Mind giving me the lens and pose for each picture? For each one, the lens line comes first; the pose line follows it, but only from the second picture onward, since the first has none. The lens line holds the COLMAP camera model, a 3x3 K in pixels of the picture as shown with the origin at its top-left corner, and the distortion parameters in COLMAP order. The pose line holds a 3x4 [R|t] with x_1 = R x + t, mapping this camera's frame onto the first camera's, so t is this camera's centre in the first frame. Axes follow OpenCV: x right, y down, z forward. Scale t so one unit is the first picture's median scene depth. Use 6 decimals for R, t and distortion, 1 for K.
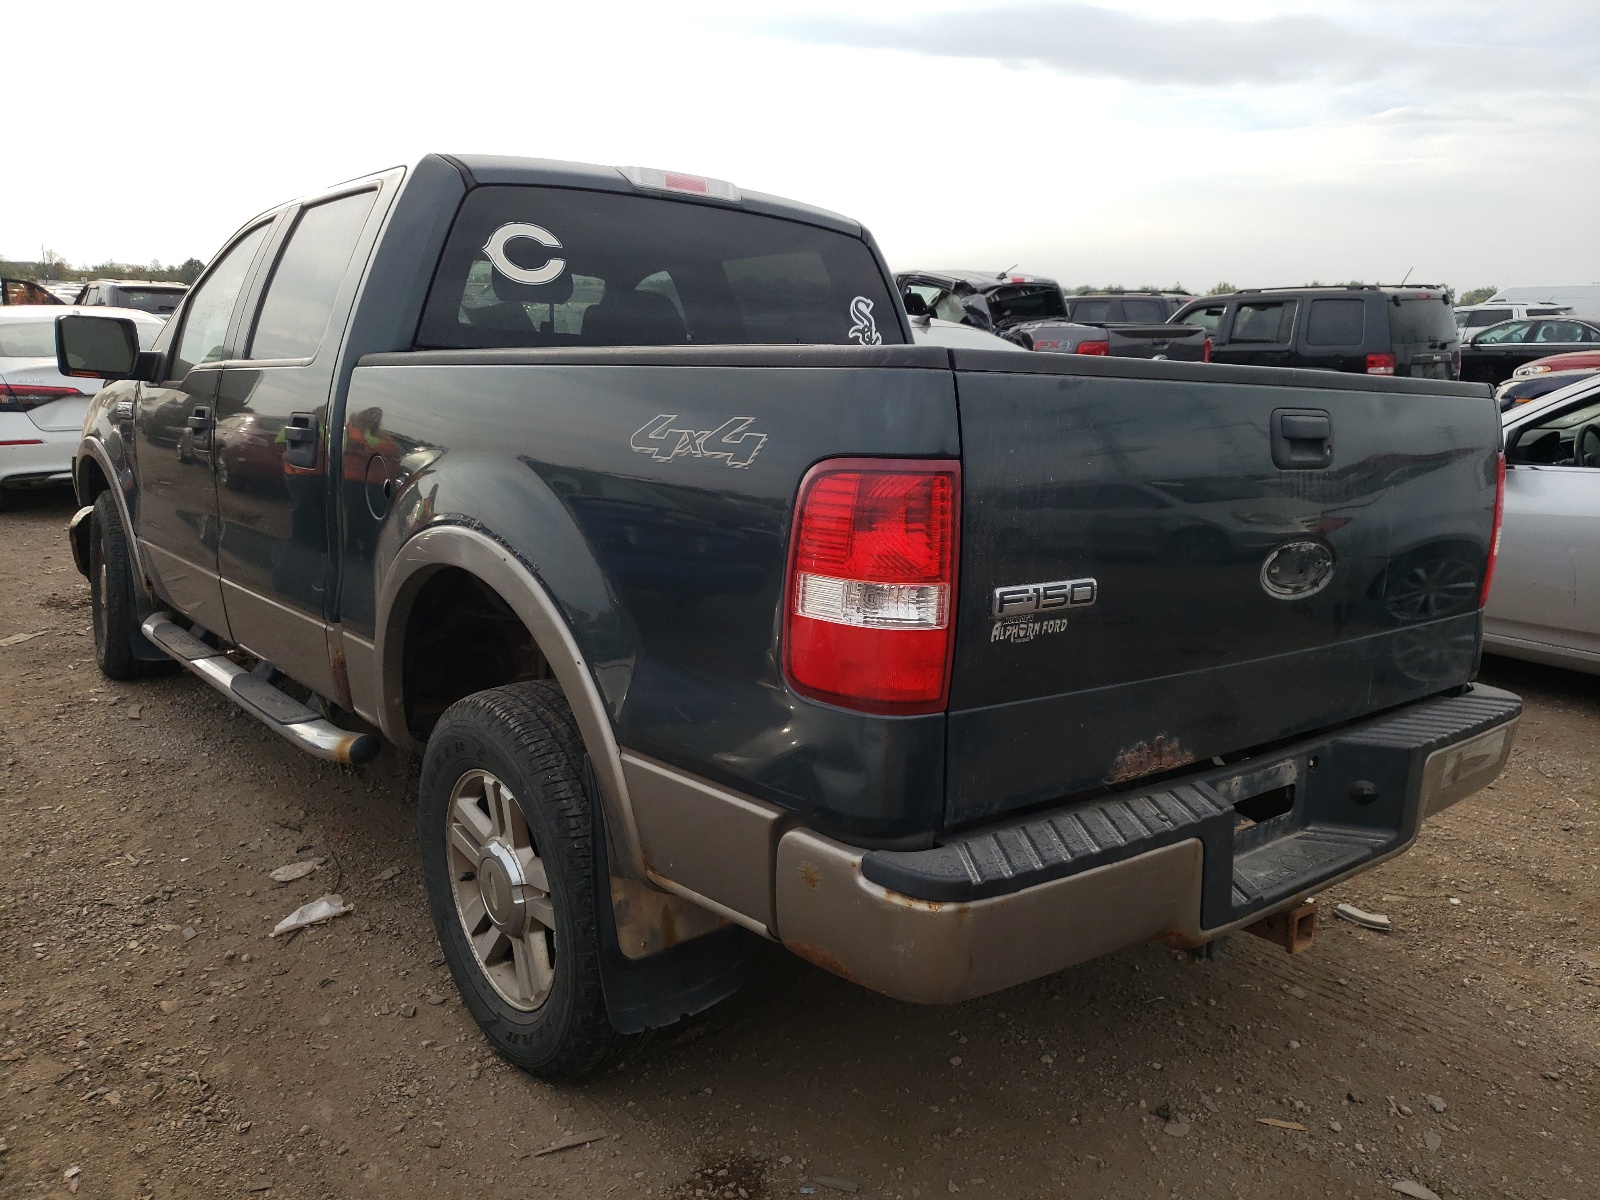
lens RADIAL K [[1215.8, 0, 800.0], [0, 1215.8, 600.0], [0, 0, 1]] dist [-0.000819, -0.000975]
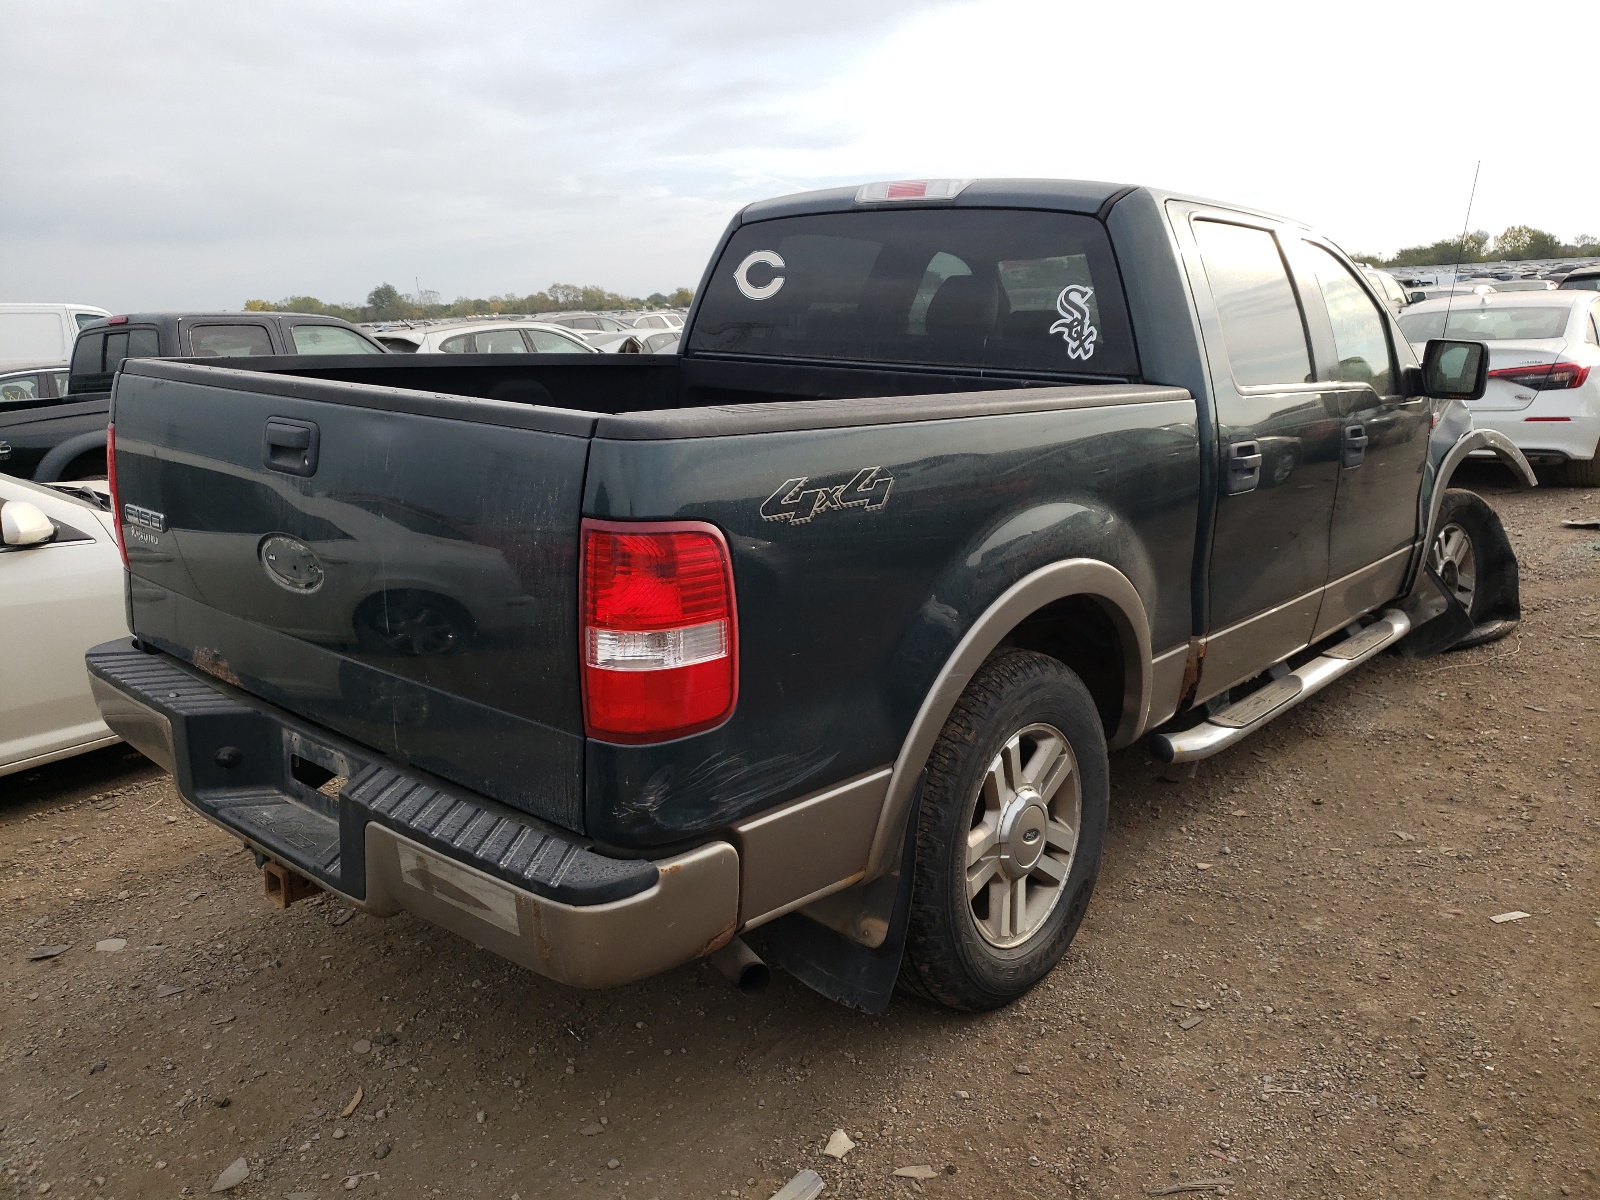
lens RADIAL K [[1215.8, 0, 800.0], [0, 1215.8, 600.0], [0, 0, 1]] dist [-0.000819, -0.000975]
pose [[0.178340, 0.209667, -0.961371, 0.947109], [-0.175269, 0.968178, 0.178639, -0.165995], [0.968233, 0.136640, 0.209413, 0.716937]]
